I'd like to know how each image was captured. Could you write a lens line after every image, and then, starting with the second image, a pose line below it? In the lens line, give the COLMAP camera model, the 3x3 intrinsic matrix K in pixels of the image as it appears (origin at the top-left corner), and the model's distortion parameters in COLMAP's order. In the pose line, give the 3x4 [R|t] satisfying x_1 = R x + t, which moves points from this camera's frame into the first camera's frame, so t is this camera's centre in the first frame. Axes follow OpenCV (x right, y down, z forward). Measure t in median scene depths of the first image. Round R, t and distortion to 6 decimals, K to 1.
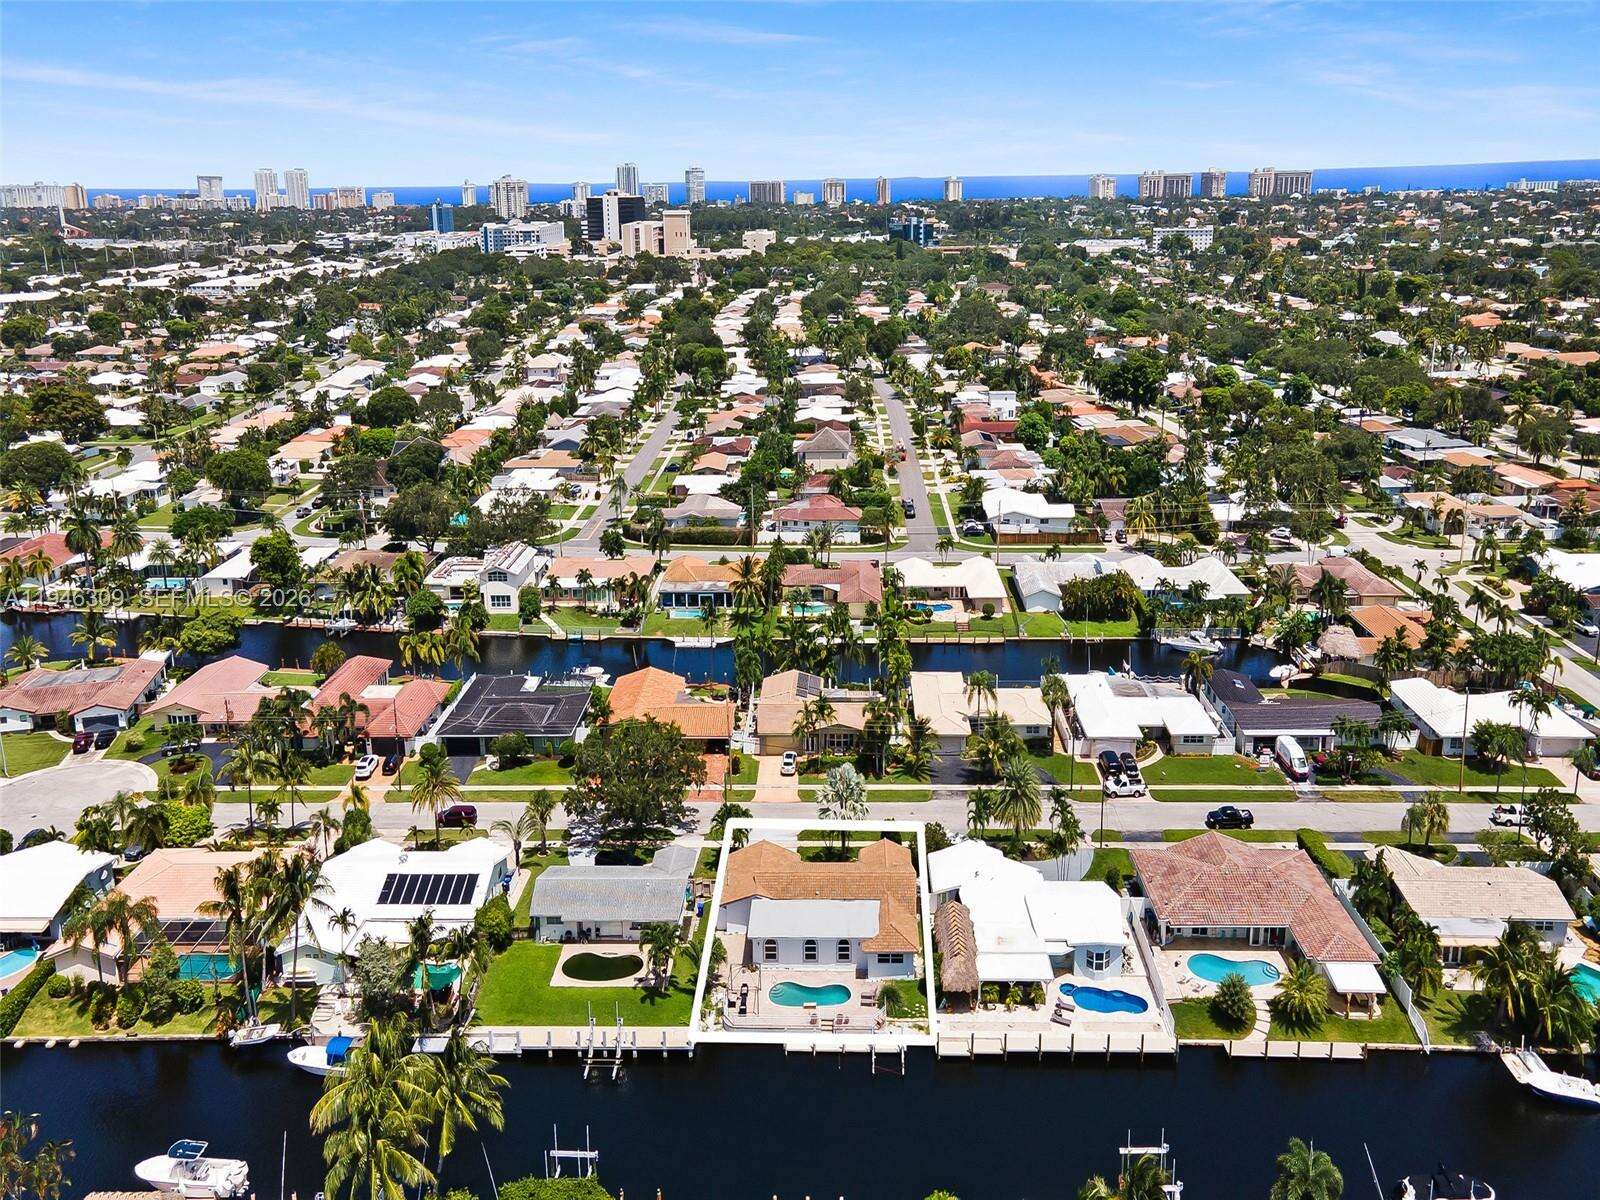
lens RADIAL K [[1117.2, 0, 799.1], [0, 1117.2, 582.8], [0, 0, 1]] dist [0.023651, -0.001369]
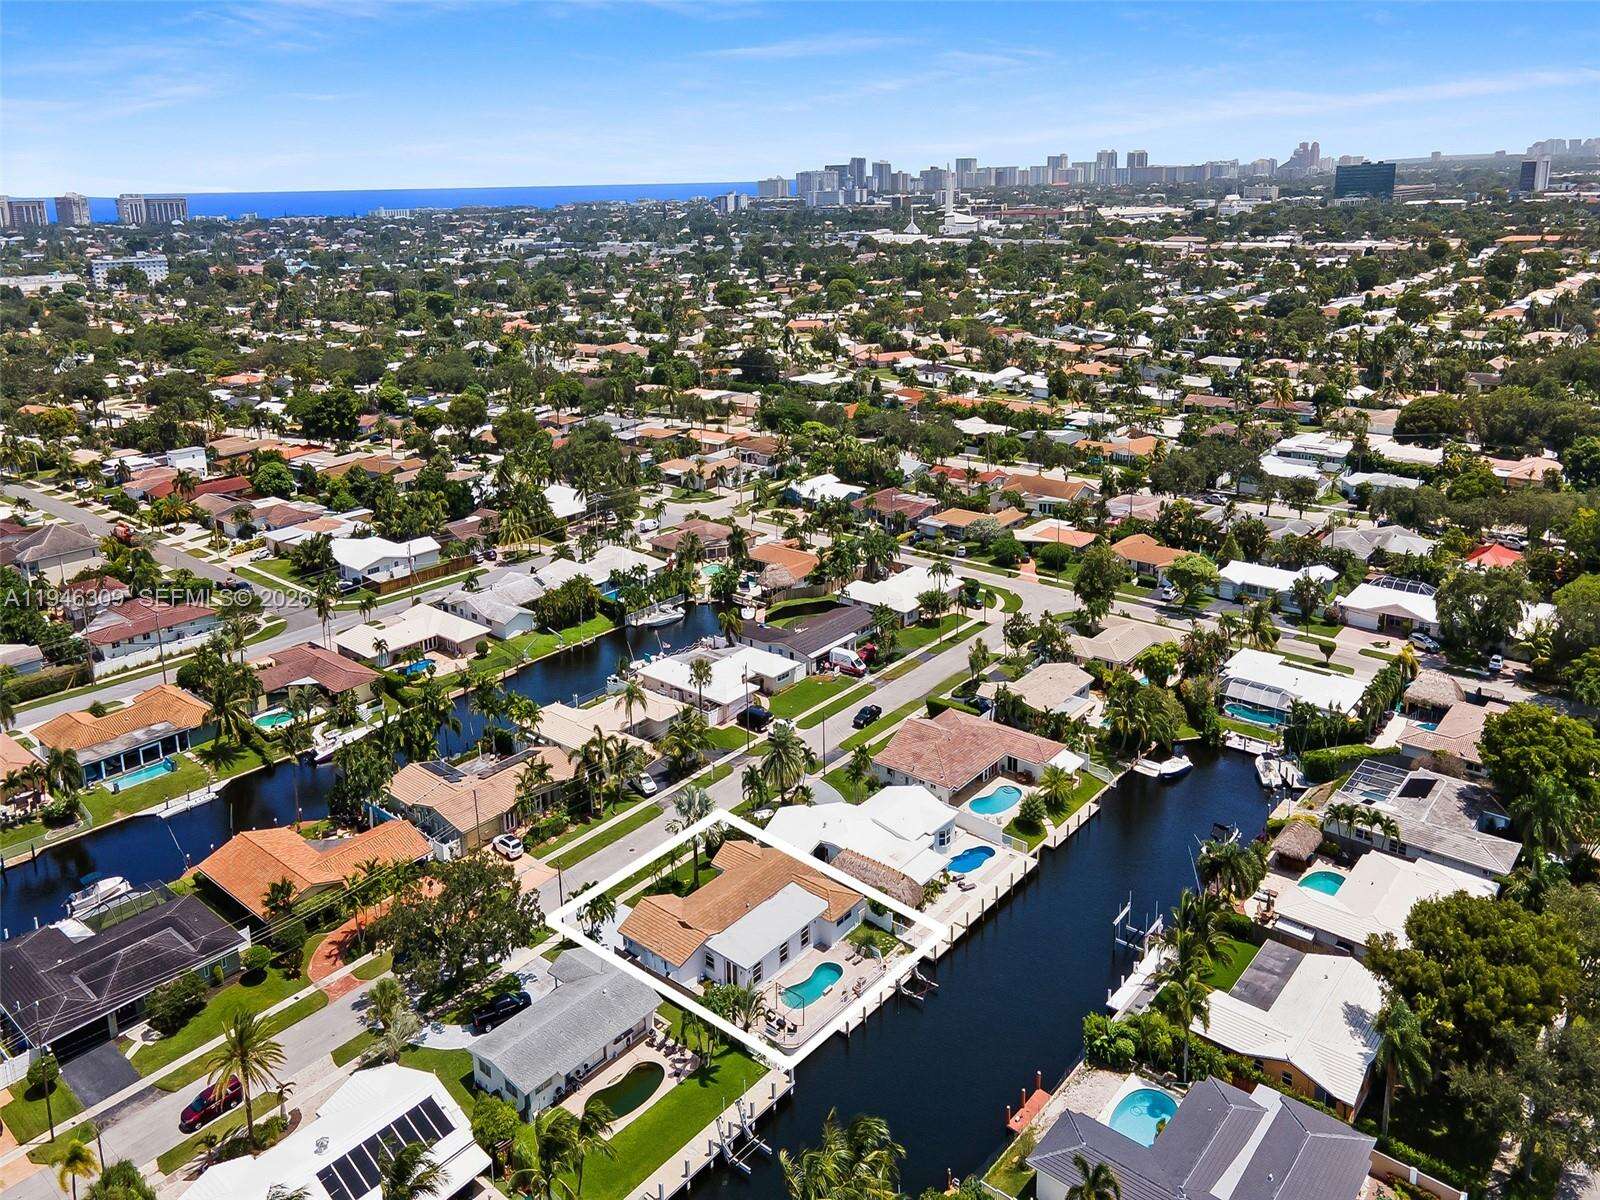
lens RADIAL K [[1125.9, 0, 800.0], [0, 1125.9, 600.0], [0, 0, 1]] dist [0.026919, 0.002357]
pose [[0.621005, -0.273162, 0.734667, -0.478259], [0.280517, 0.952679, 0.117106, -0.068684], [-0.731891, 0.133363, 0.668244, 0.190016]]
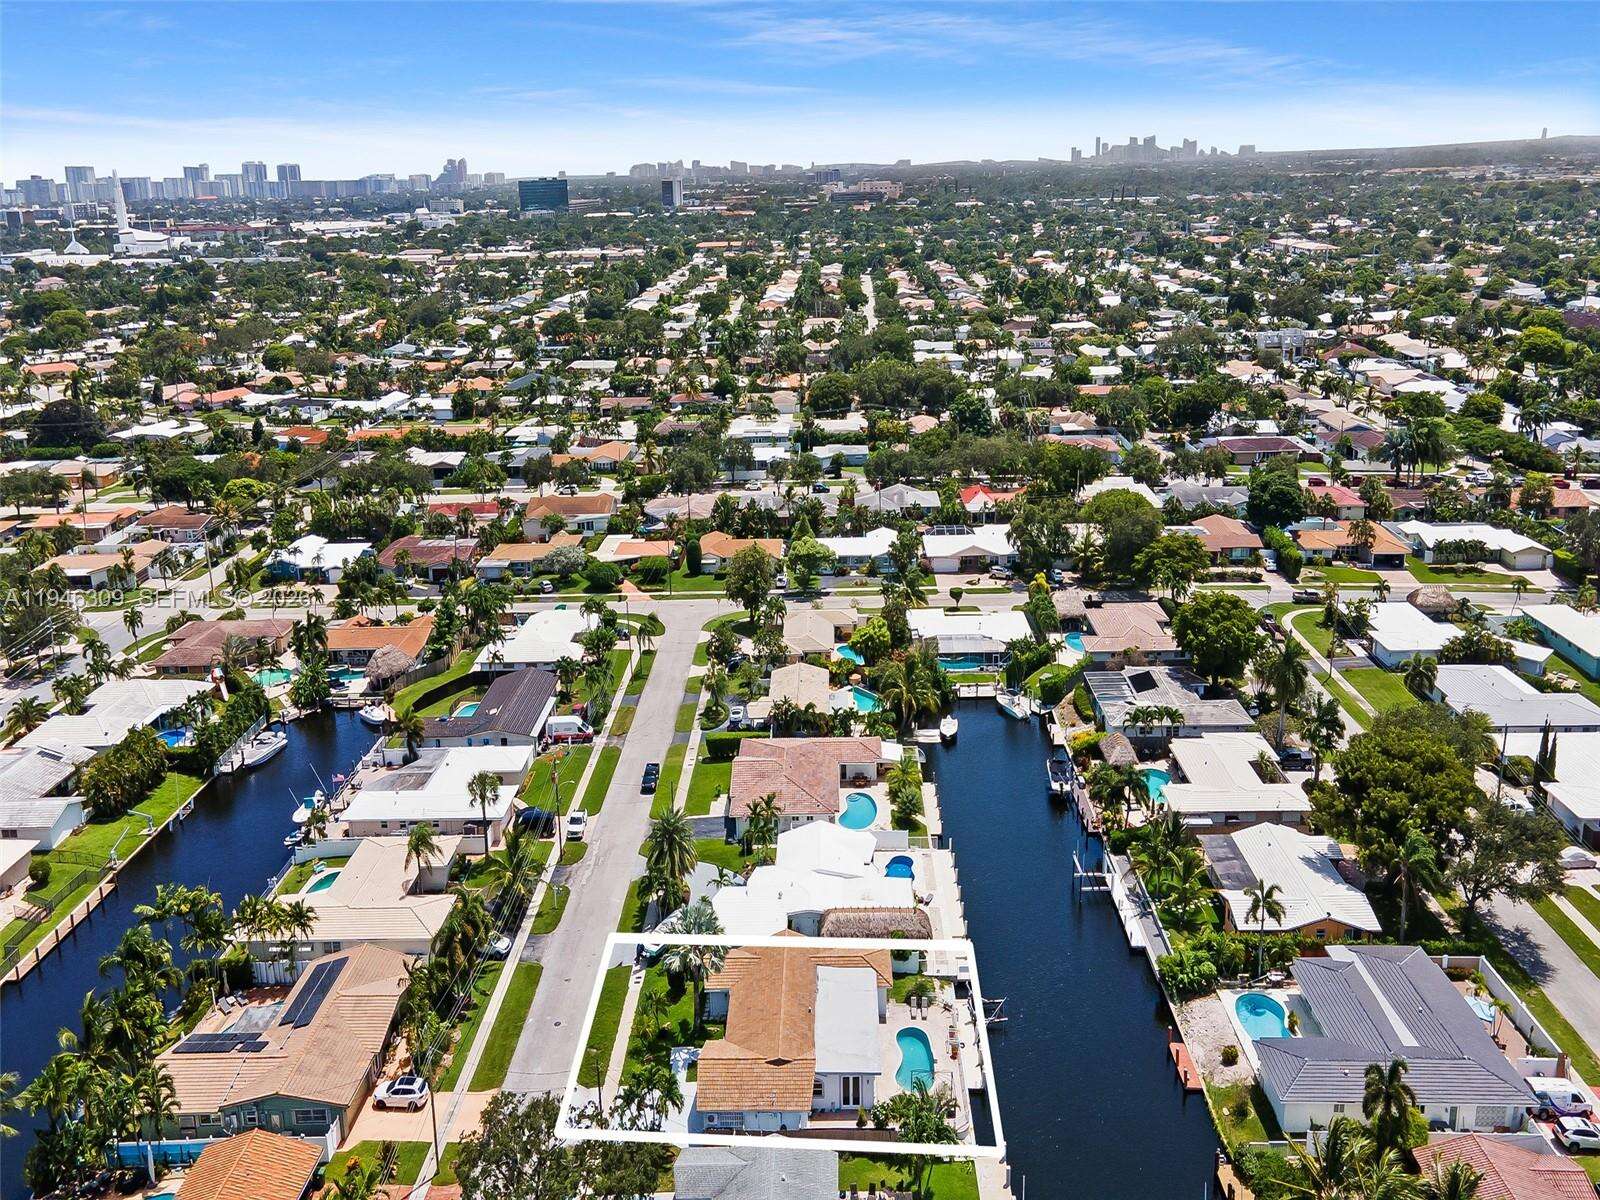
lens RADIAL K [[1125.9, 0, 800.0], [0, 1125.9, 600.0], [0, 0, 1]] dist [0.026919, 0.002357]
pose [[-0.018236, -0.339502, 0.940429, -0.534013], [0.363789, 0.873862, 0.322525, -0.218108], [-0.931303, 0.347999, 0.107571, 0.612783]]
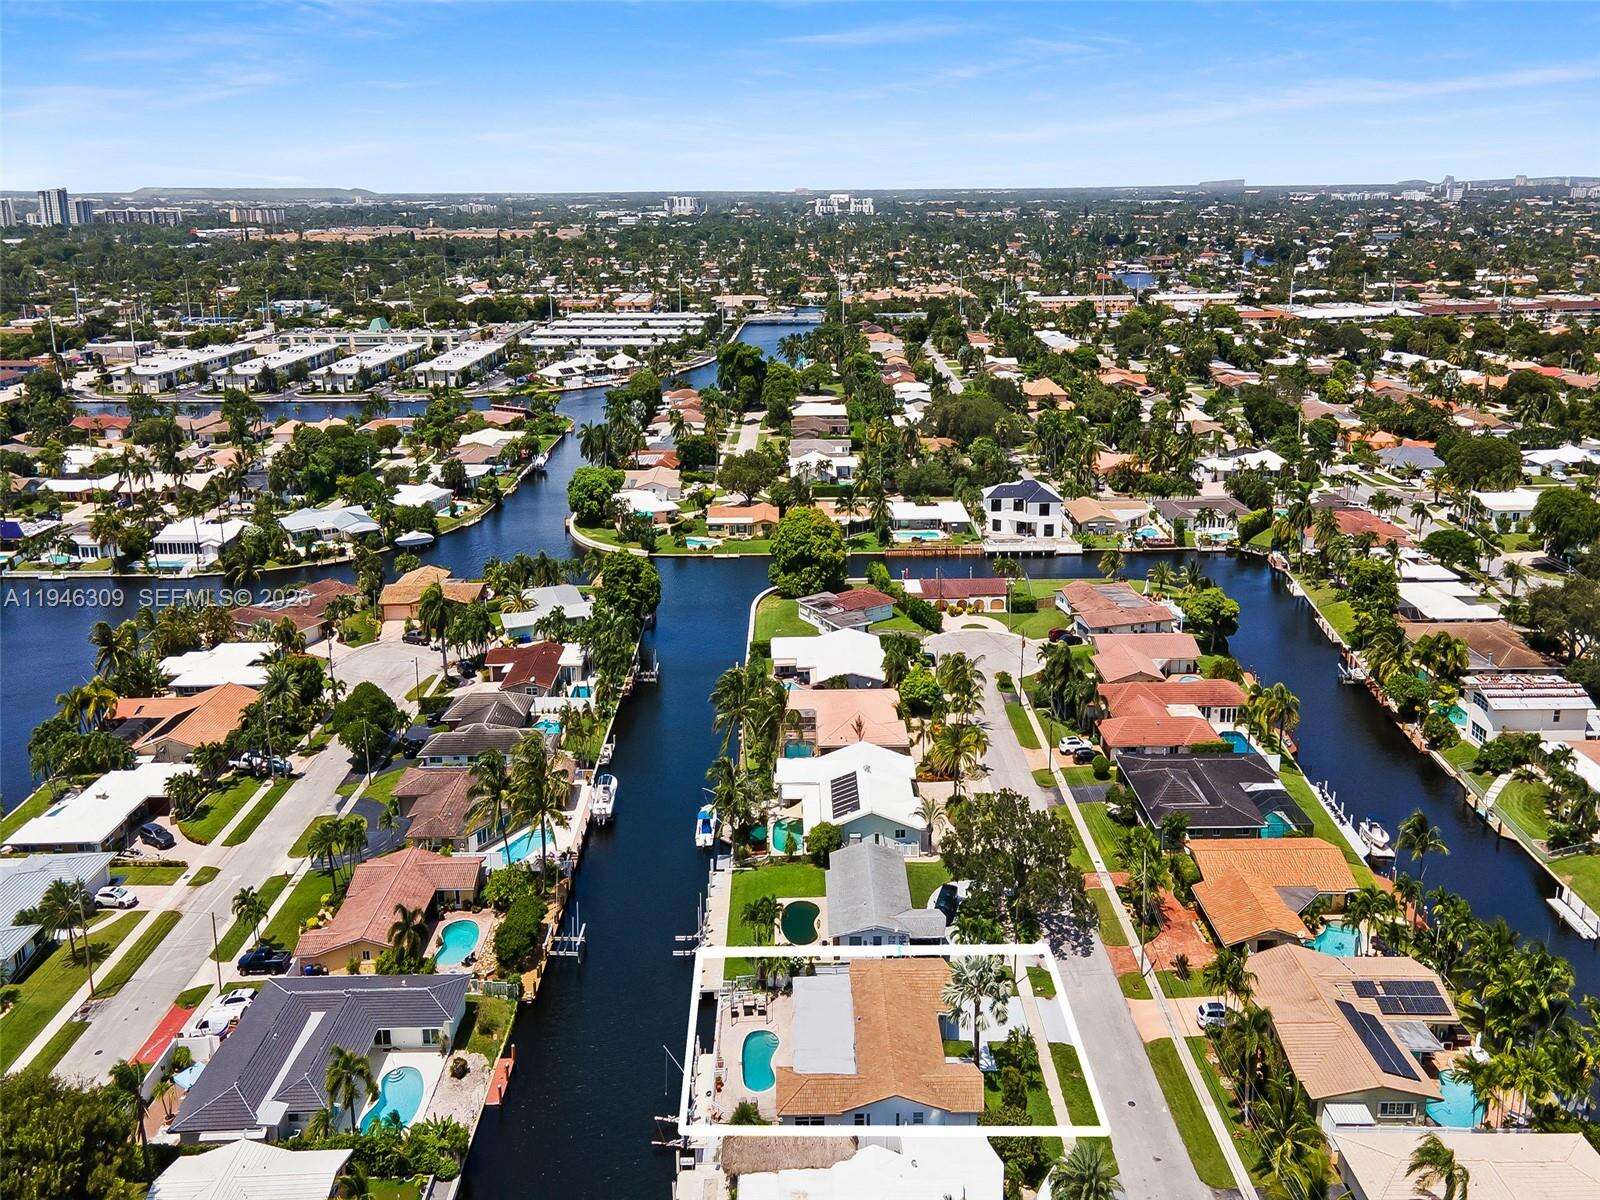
lens RADIAL K [[1174.3, 0, 828.7], [0, 1174.3, 601.2], [0, 0, 1]] dist [0.028197, -0.001573]
pose [[0.074704, 0.369552, -0.926202, 0.560387], [-0.342306, 0.881865, 0.324253, -0.224990], [0.936614, 0.292822, 0.192379, 0.547767]]
